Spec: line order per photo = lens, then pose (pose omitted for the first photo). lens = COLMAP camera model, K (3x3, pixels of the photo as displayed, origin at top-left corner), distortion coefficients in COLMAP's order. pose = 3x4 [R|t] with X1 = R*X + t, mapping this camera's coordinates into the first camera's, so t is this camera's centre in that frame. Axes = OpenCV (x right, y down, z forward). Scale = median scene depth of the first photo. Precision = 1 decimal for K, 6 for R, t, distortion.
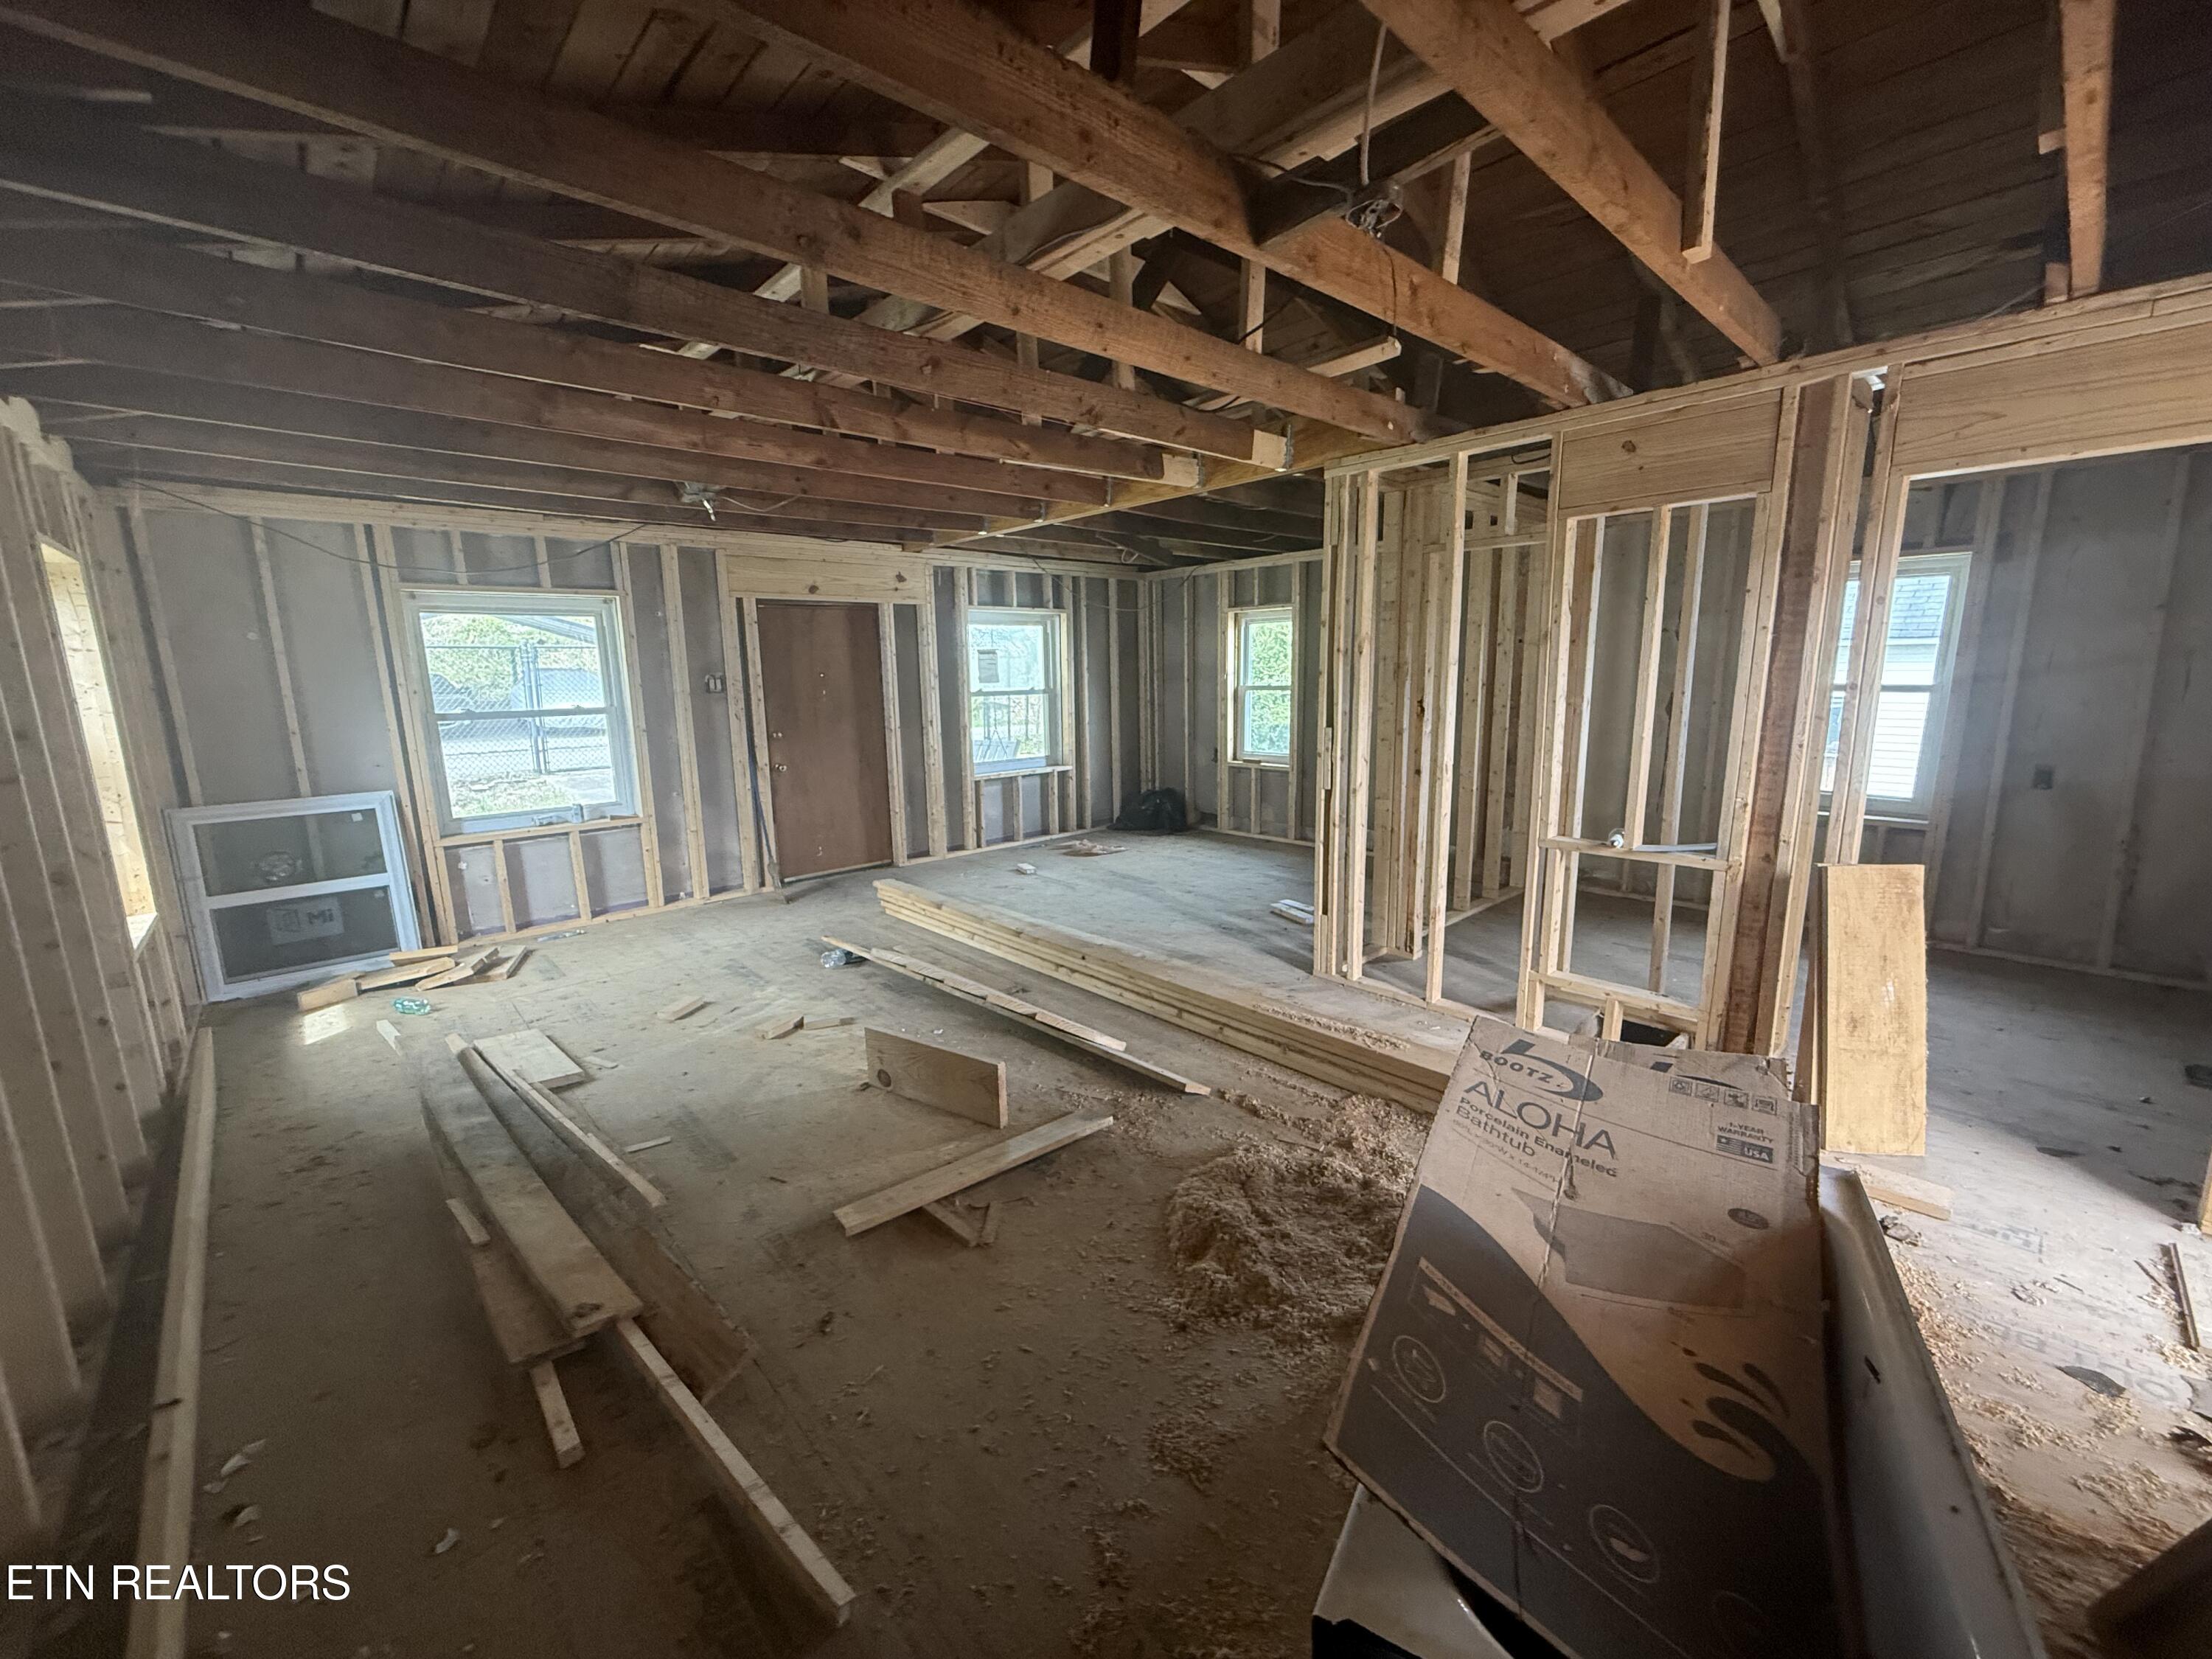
lens RADIAL K [[887.3, 0, 1099.7], [0, 887.3, 829.3], [0, 0, 1]] dist [0.001657, 0.000092]
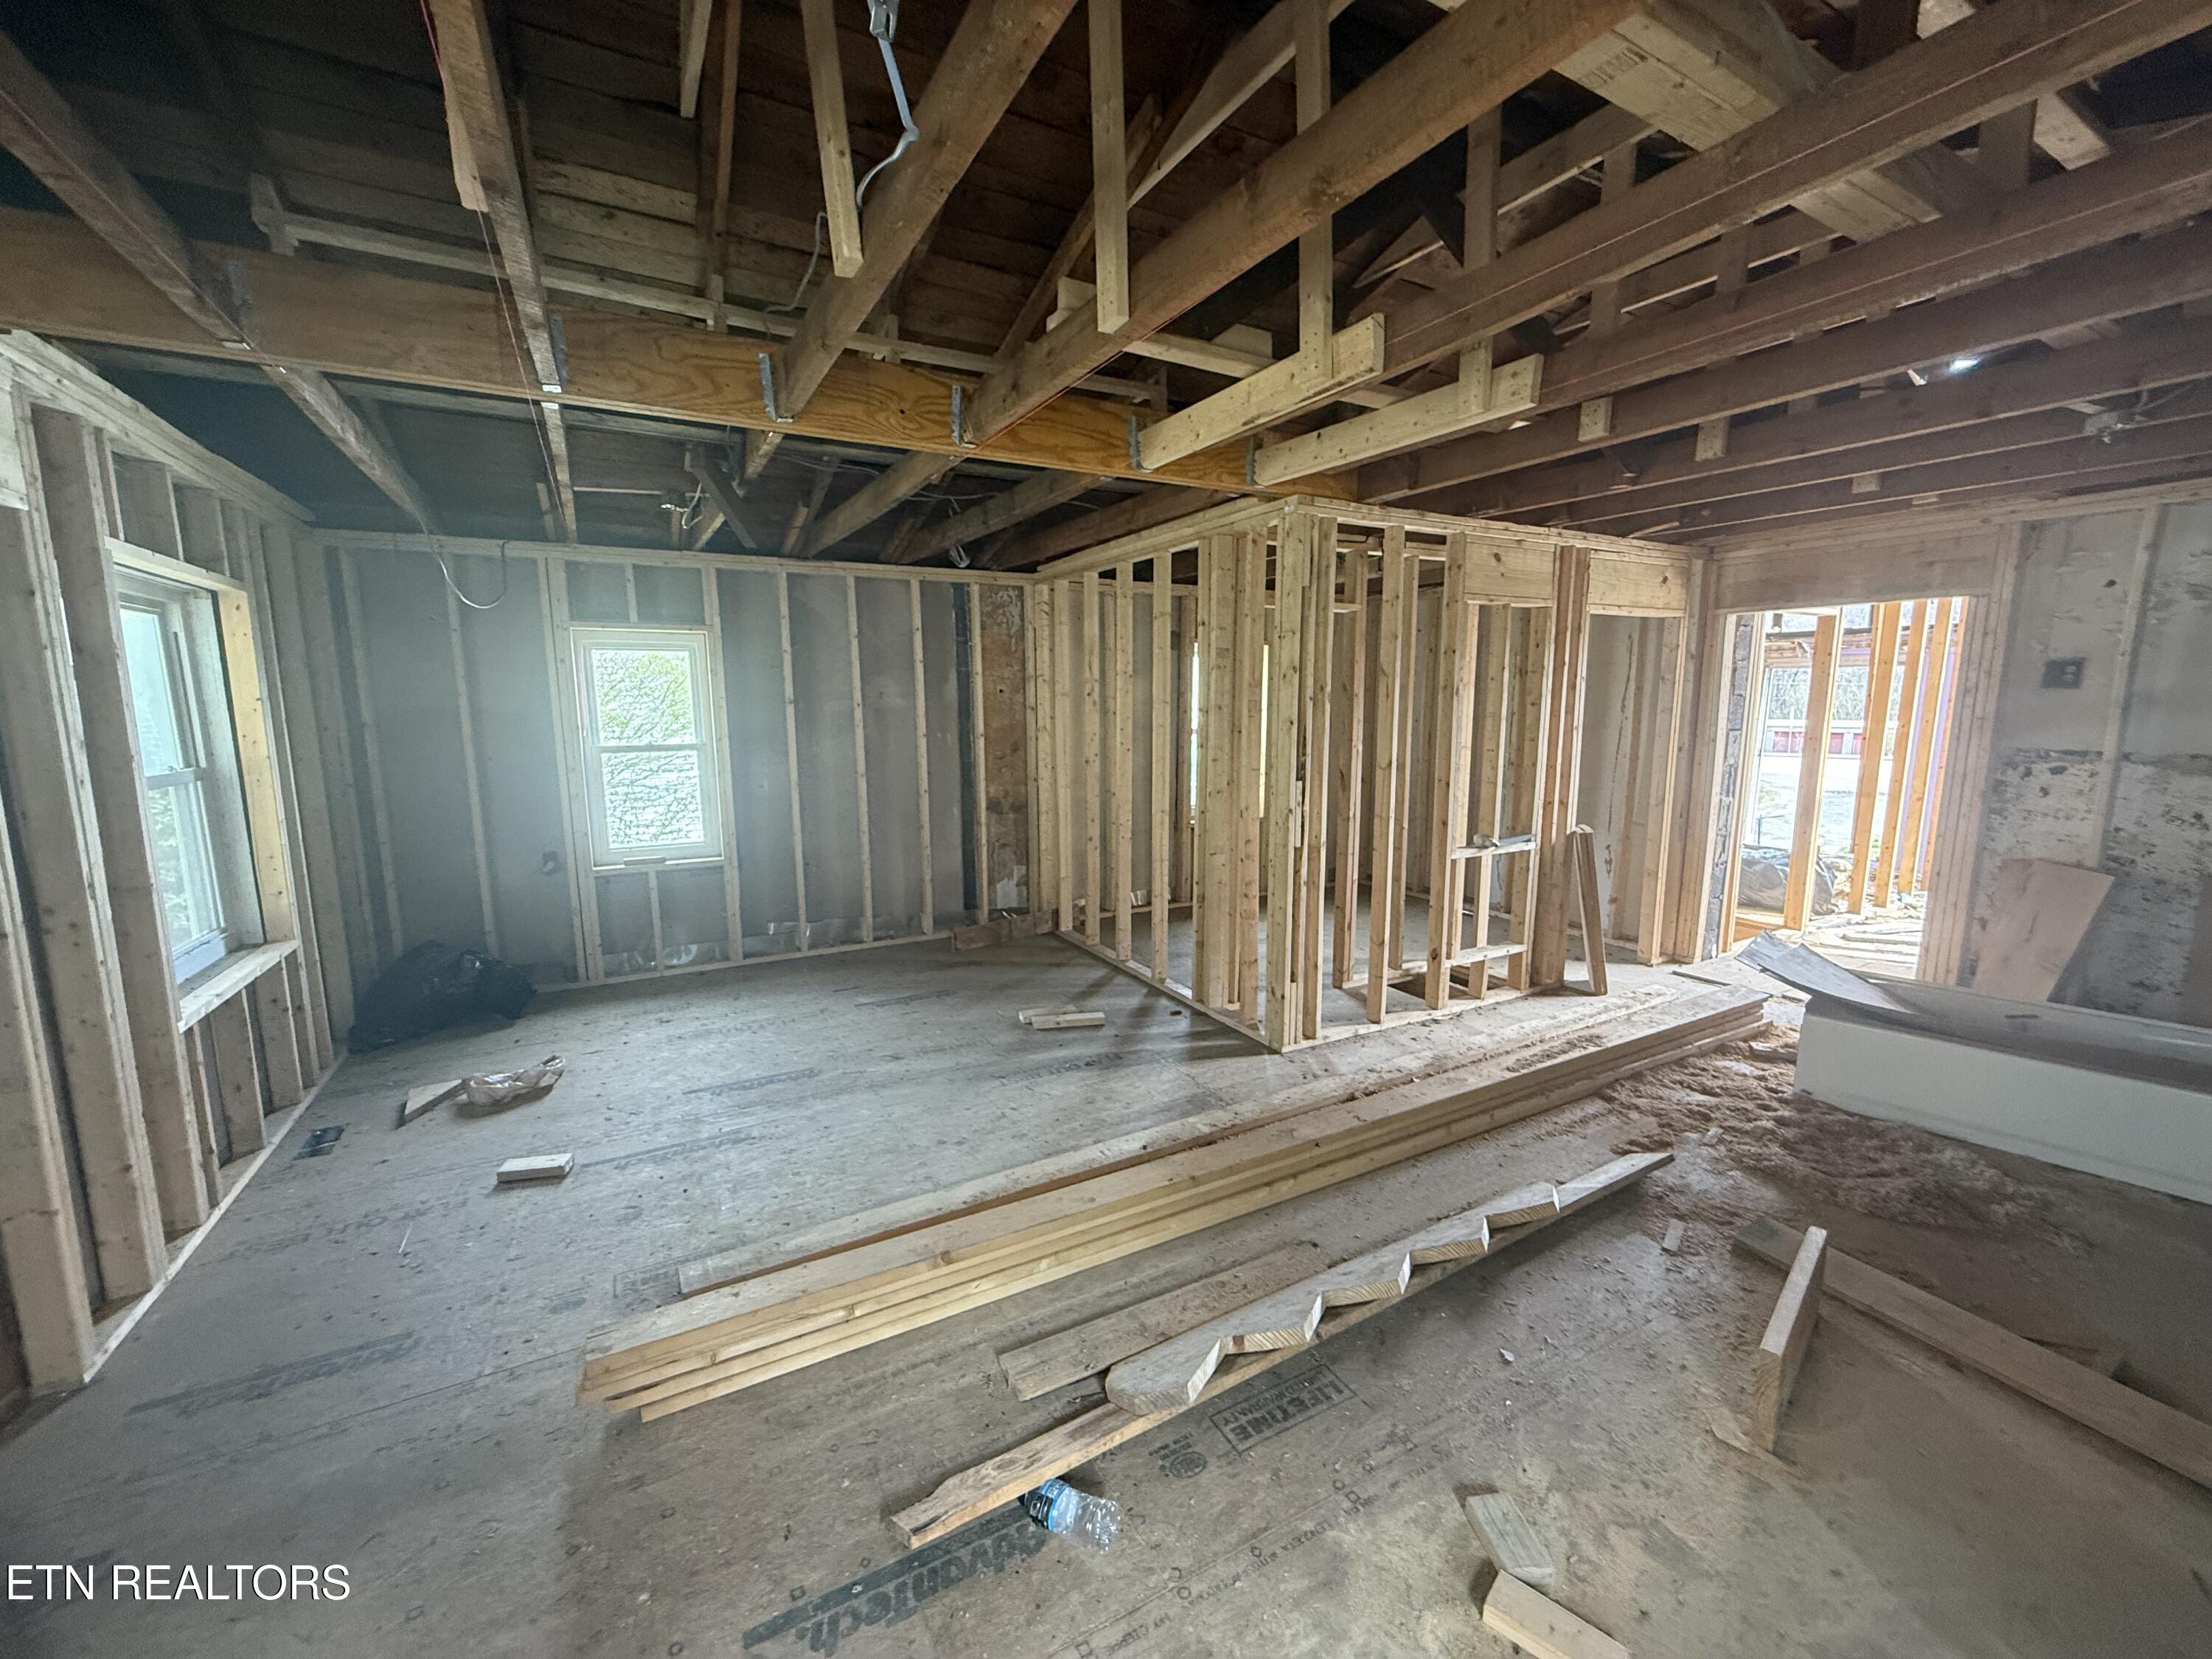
lens RADIAL K [[887.3, 0, 1102.1], [0, 887.3, 832.4], [0, 0, 1]] dist [0.001657, 0.000092]
pose [[0.237814, -0.126896, 0.962986, -0.410709], [0.174667, 0.980855, 0.086116, -0.106394], [-0.955477, 0.147722, 0.255426, 0.576932]]
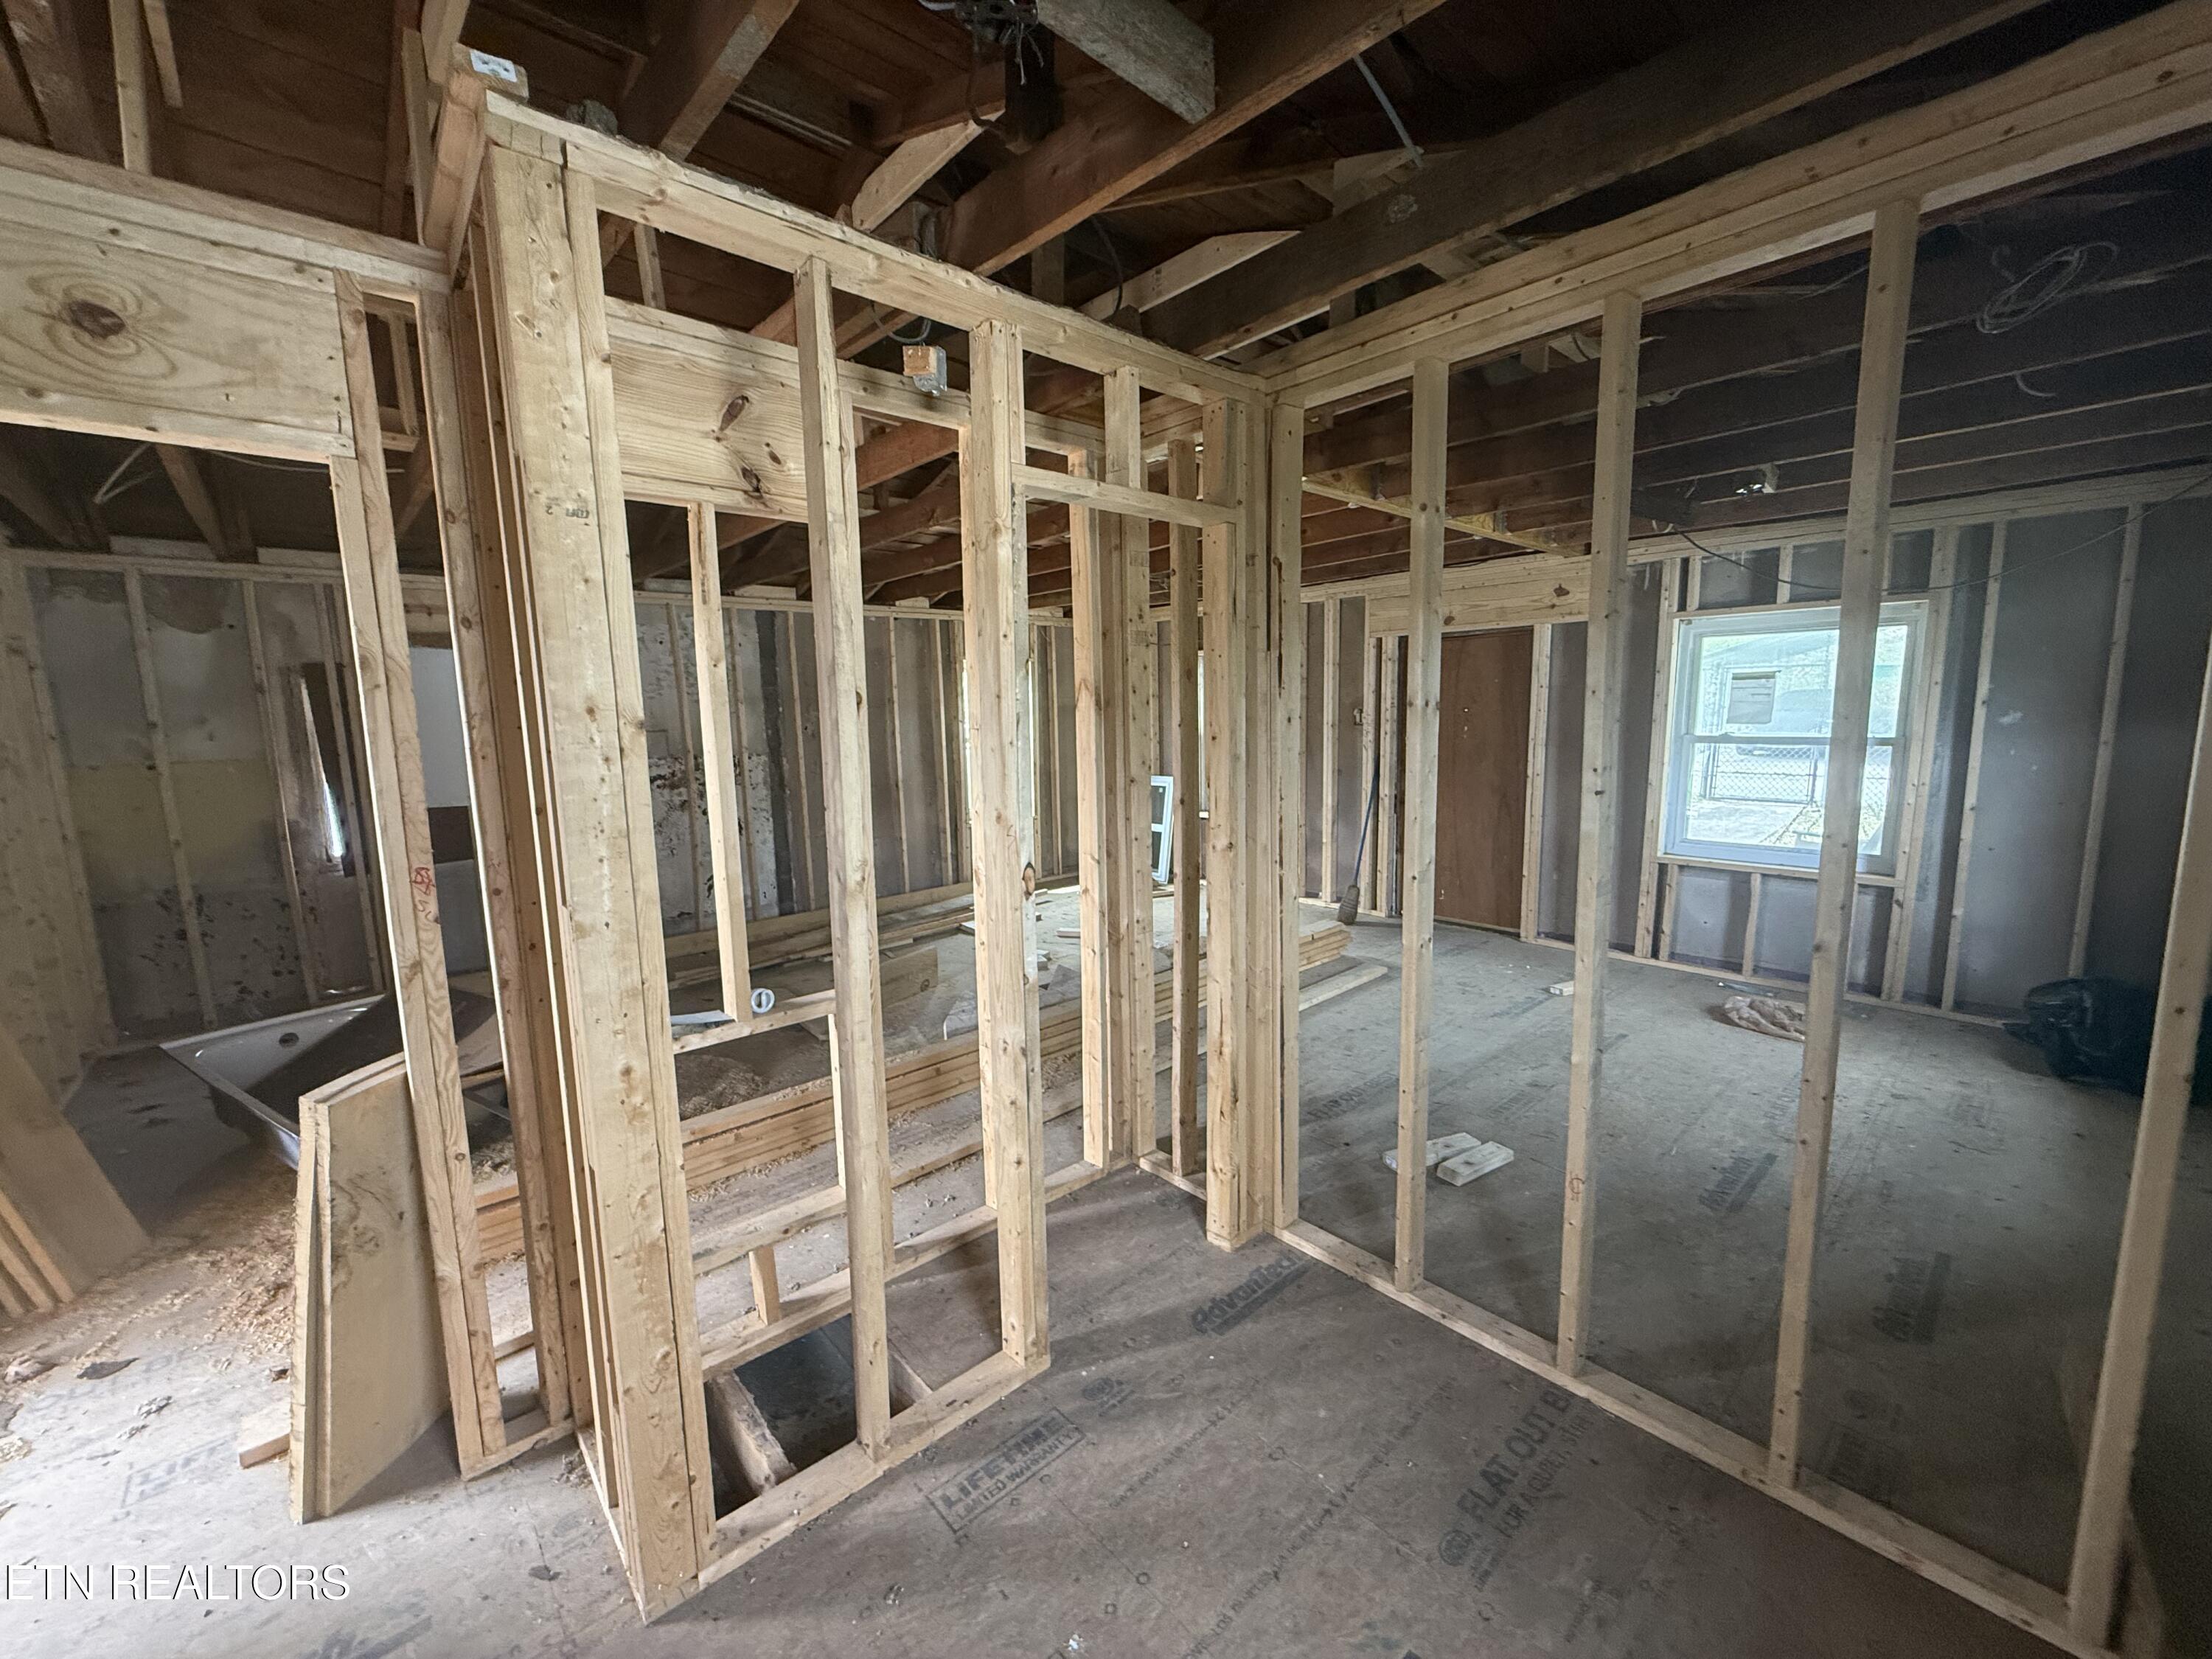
lens RADIAL K [[887.3, 0, 1102.1], [0, 887.3, 830.8], [0, 0, 1]] dist [0.001657, 0.000092]
pose [[-0.015913, 0.152715, -0.988142, 0.586705], [-0.163270, 0.974606, 0.153253, -0.121447], [0.986453, 0.163772, 0.009425, 0.591274]]
